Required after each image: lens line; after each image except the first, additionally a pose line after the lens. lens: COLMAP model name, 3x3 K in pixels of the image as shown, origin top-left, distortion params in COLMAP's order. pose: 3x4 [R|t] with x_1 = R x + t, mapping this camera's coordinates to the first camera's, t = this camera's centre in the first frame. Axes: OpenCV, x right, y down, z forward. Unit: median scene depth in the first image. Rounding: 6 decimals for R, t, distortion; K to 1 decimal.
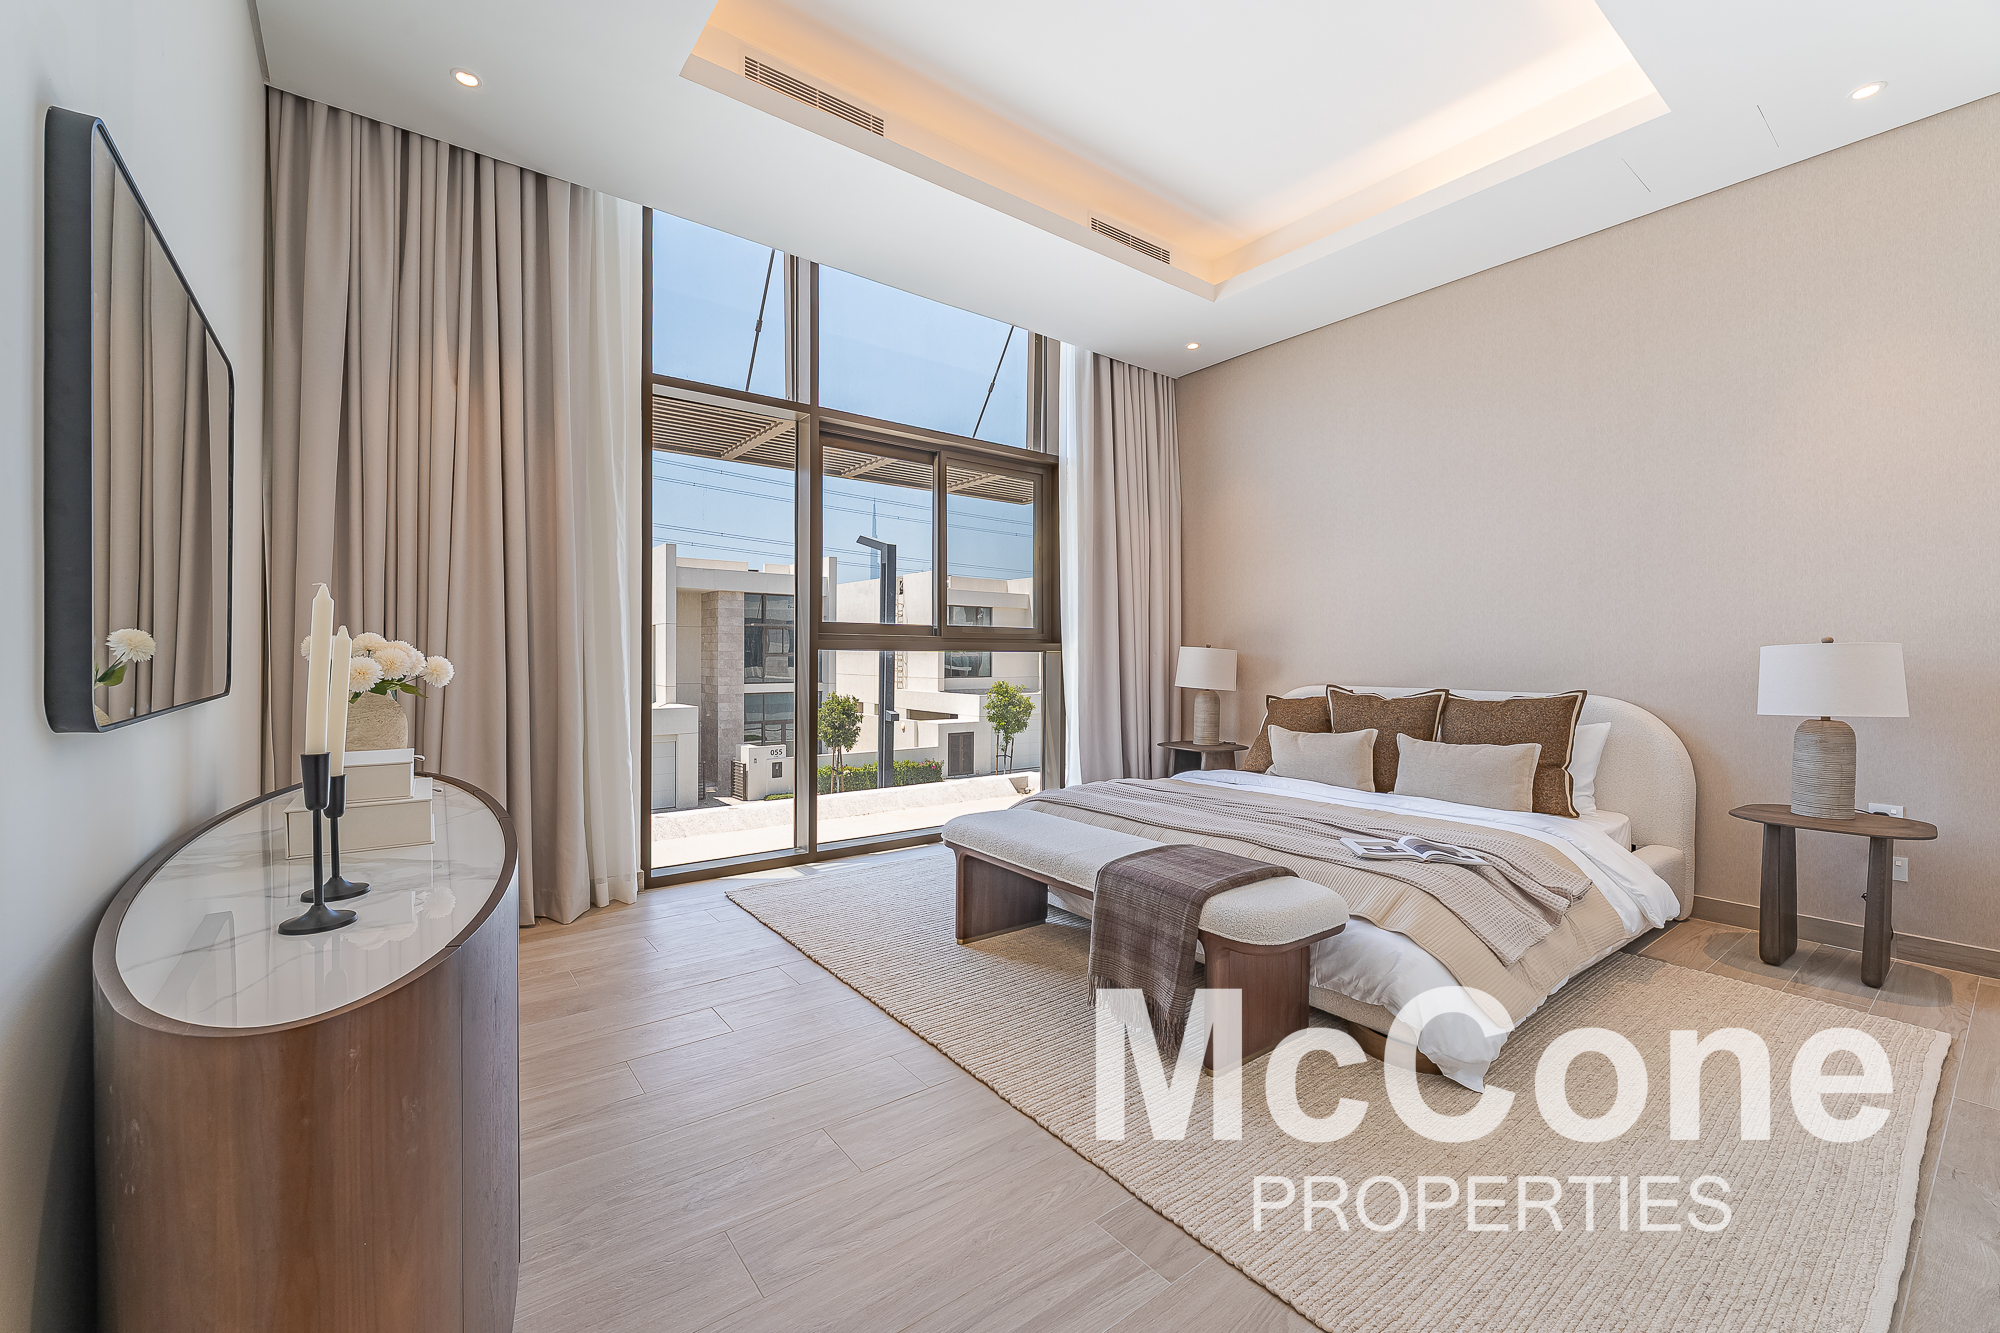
lens RADIAL K [[807.5, 0, 989.2], [0, 807.5, 644.2], [0, 0, 1]] dist [-0.002314, -0.000519]
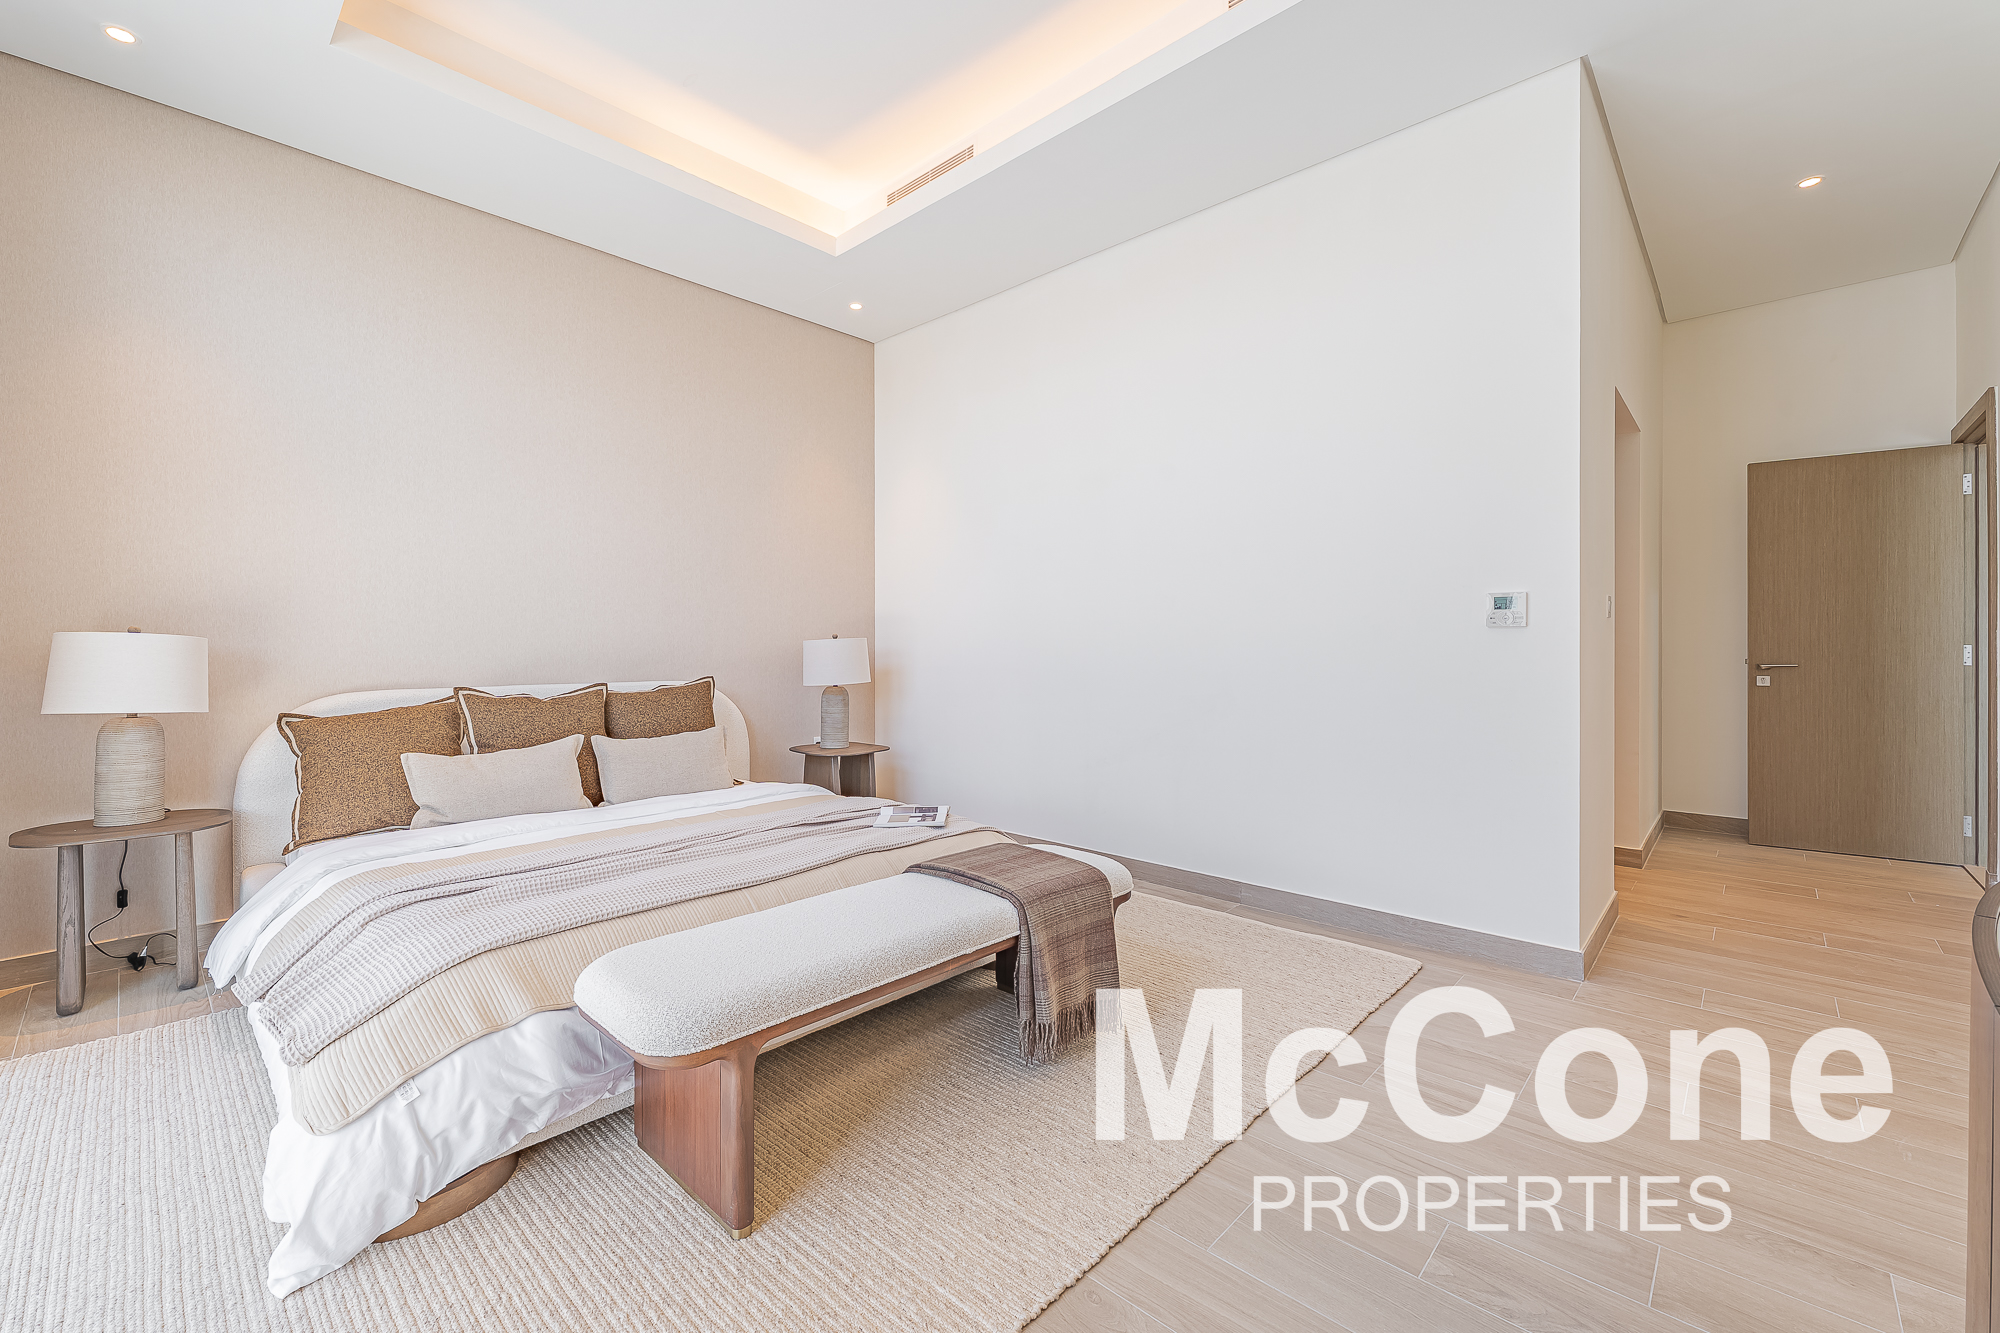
lens RADIAL K [[807.5, 0, 989.2], [0, 807.5, 644.2], [0, 0, 1]] dist [-0.002314, -0.000519]
pose [[-0.158170, -0.000675, 0.987412, -0.376497], [-0.009053, 0.999959, -0.000766, 0.006679], [-0.987370, -0.009060, -0.158170, 0.622627]]
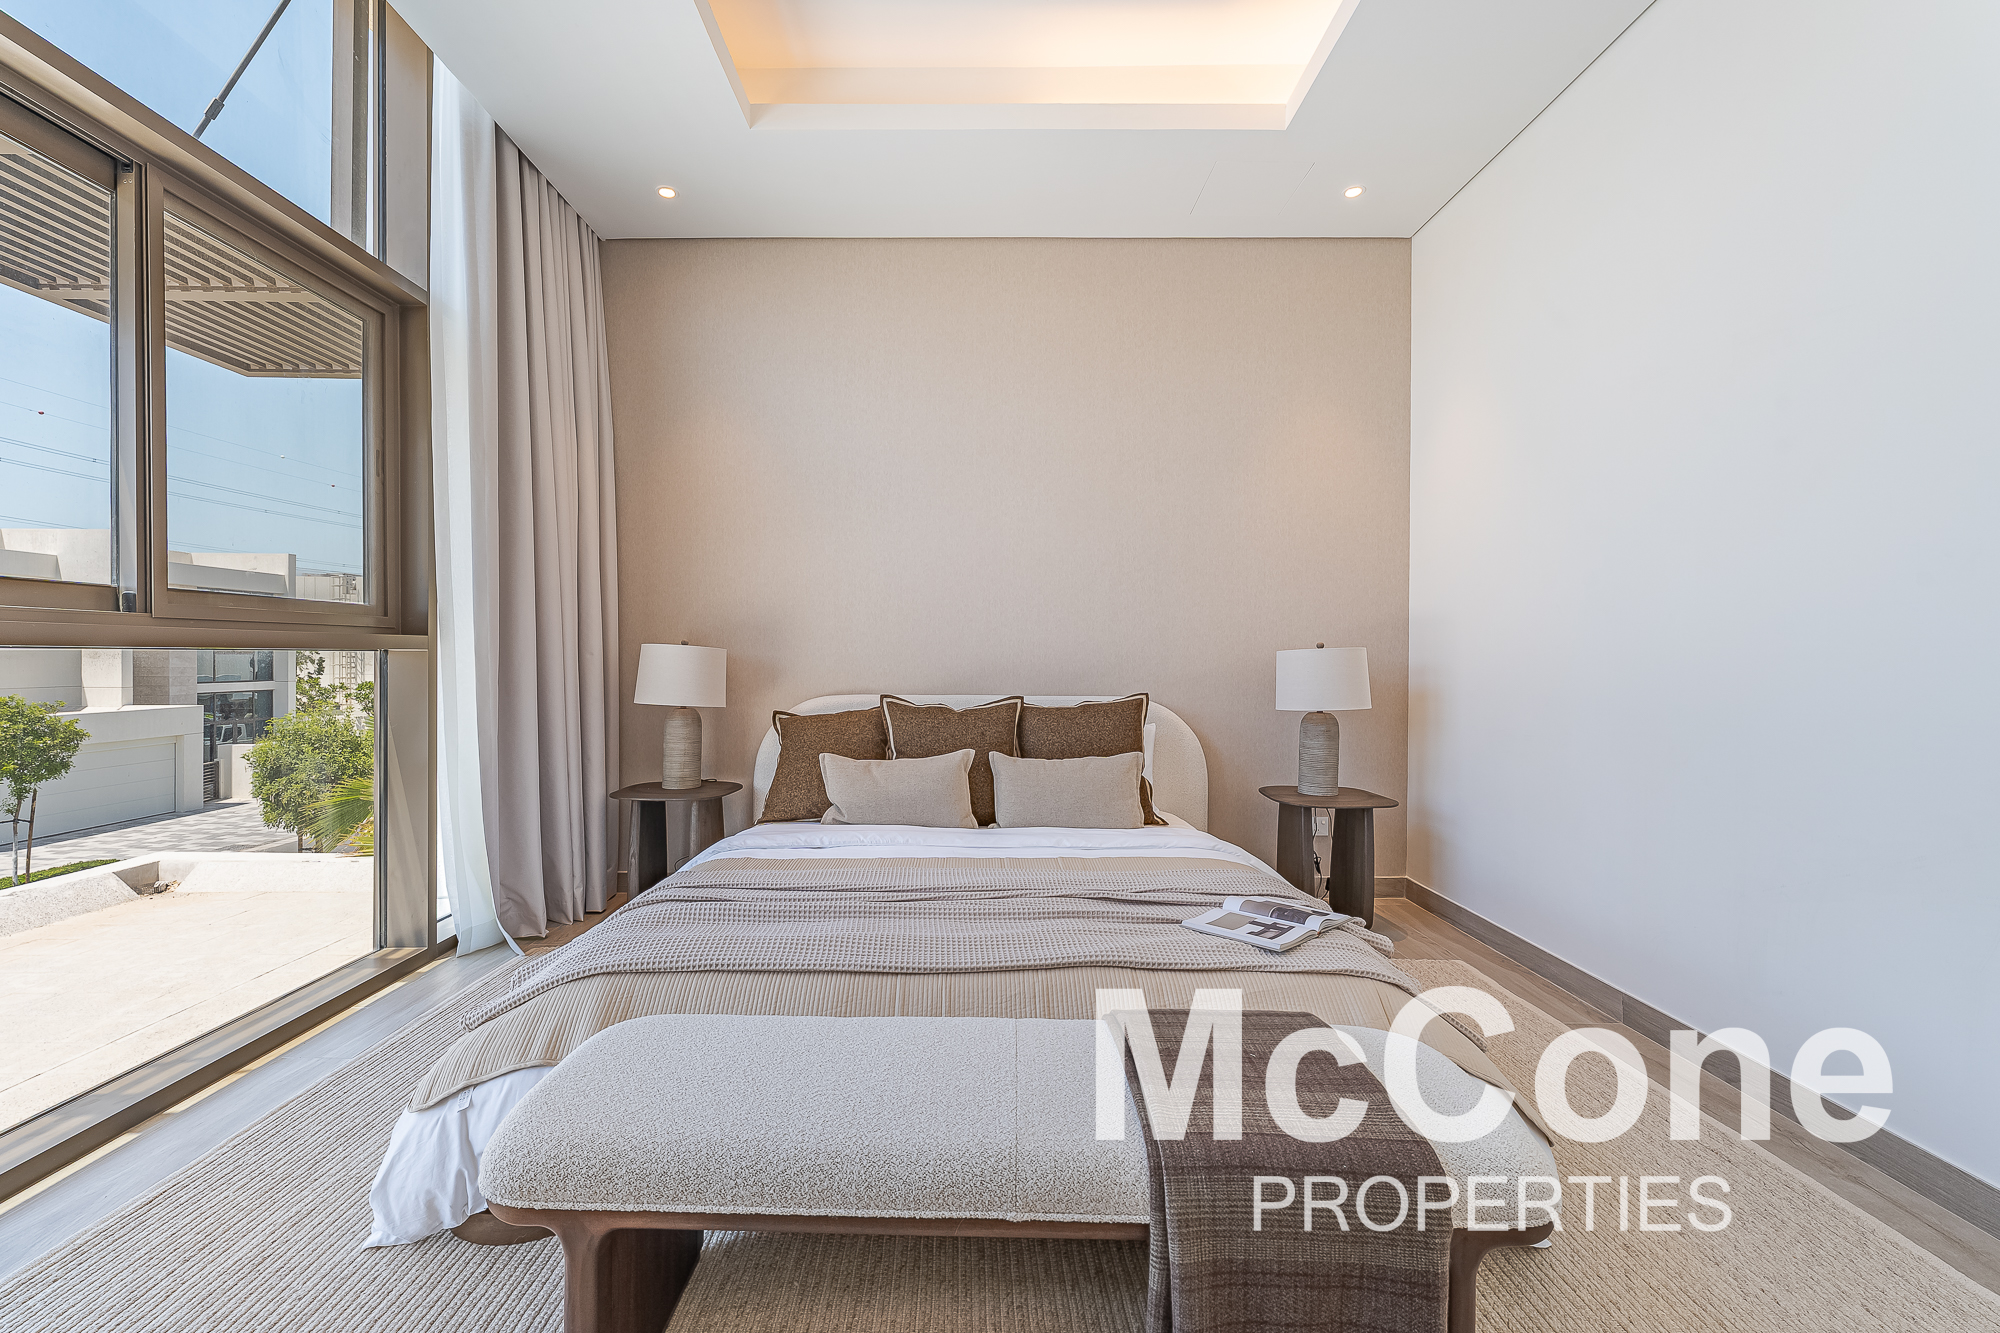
lens RADIAL K [[819.8, 0, 1003.3], [0, 819.8, 658.6], [0, 0, 1]] dist [0.000554, 0.000011]
pose [[0.610336, -0.003118, 0.792137, -0.132869], [-0.012181, 0.999837, 0.013321, 0.002994], [-0.792049, -0.017779, 0.610199, 0.414498]]
